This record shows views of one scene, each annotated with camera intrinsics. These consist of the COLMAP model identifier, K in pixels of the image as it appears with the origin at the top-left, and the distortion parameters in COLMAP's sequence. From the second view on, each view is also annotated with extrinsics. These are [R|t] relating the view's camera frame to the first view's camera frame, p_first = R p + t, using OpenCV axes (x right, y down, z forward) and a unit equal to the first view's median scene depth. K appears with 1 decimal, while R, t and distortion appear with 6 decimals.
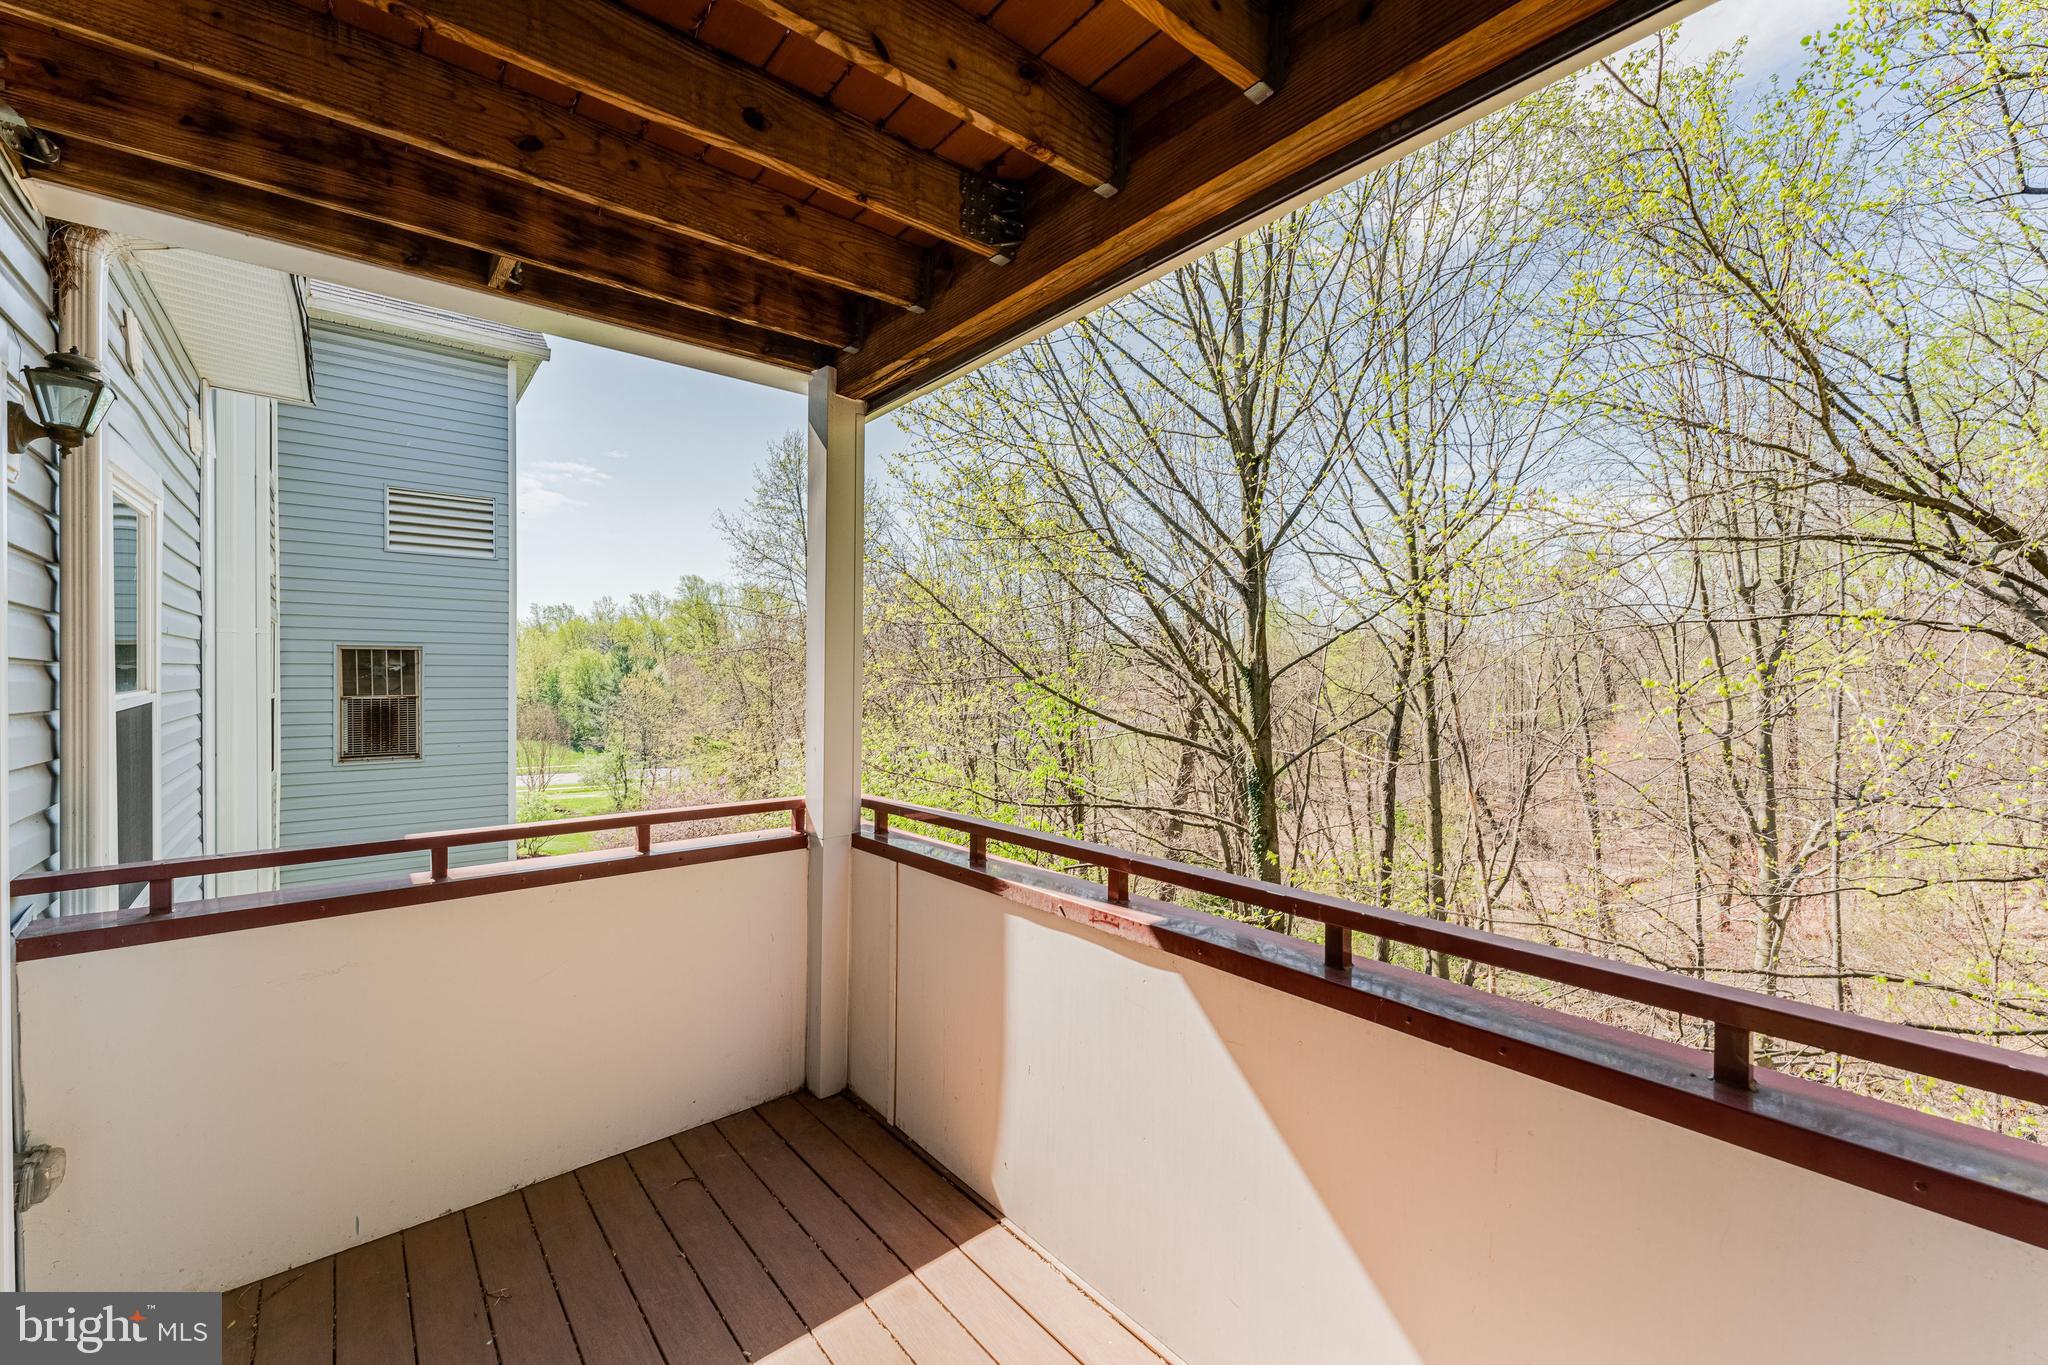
lens RADIAL K [[823.0, 0, 1028.1], [0, 823.0, 709.0], [0, 0, 1]] dist [-0.000969, -0.000075]
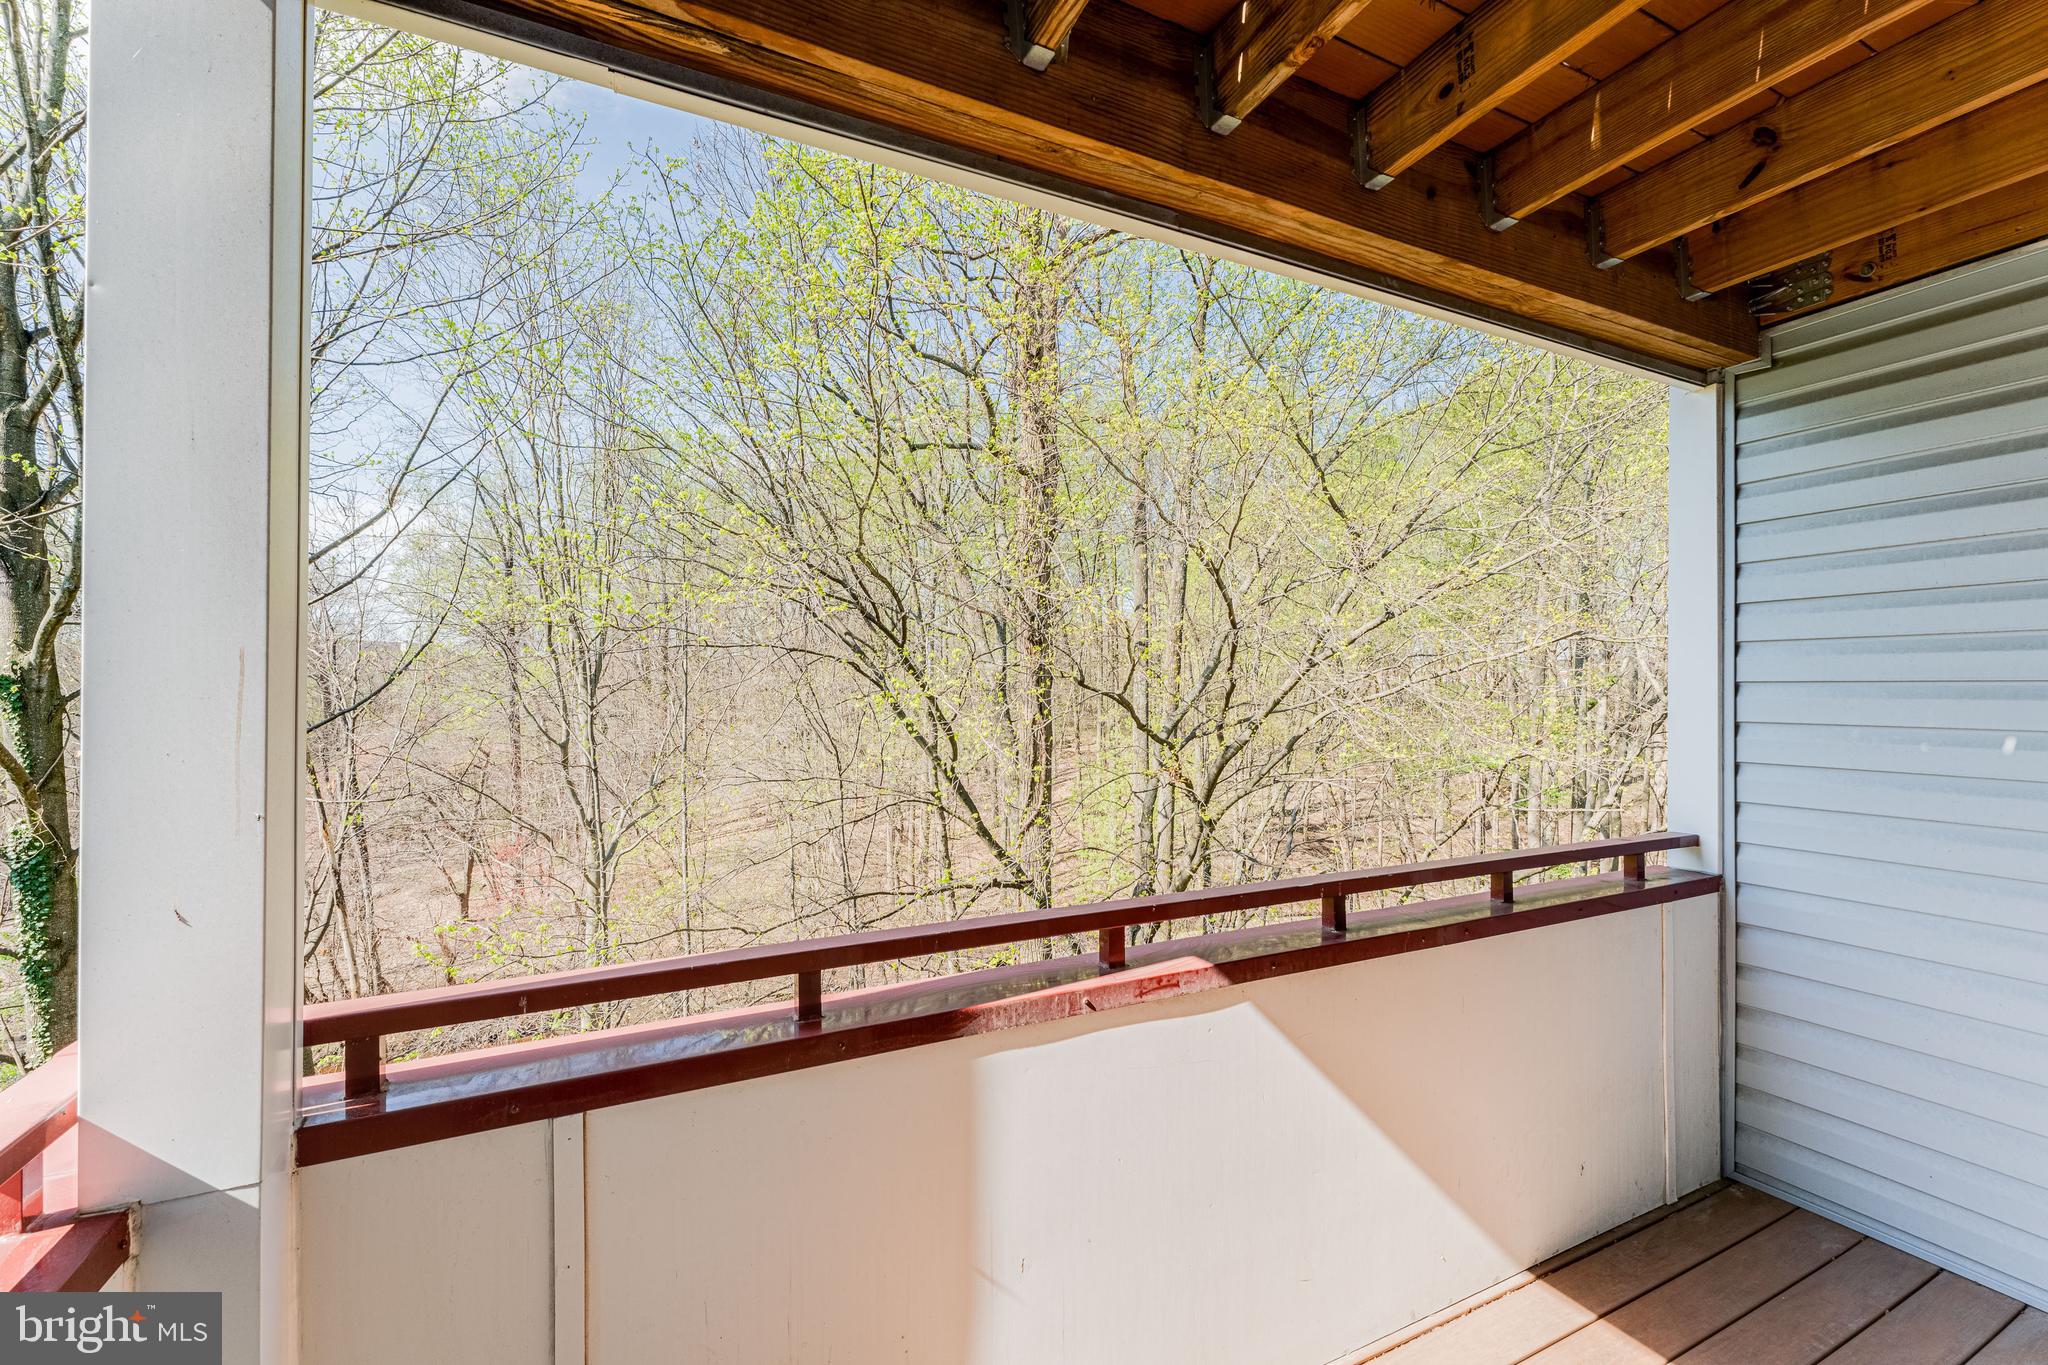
lens RADIAL K [[823.0, 0, 1028.1], [0, 823.0, 709.0], [0, 0, 1]] dist [-0.000969, -0.000075]
pose [[0.227416, -0.011625, 0.973728, -0.563106], [0.035502, 0.999363, 0.003639, -0.020041], [-0.973150, 0.033742, 0.227684, 0.718475]]
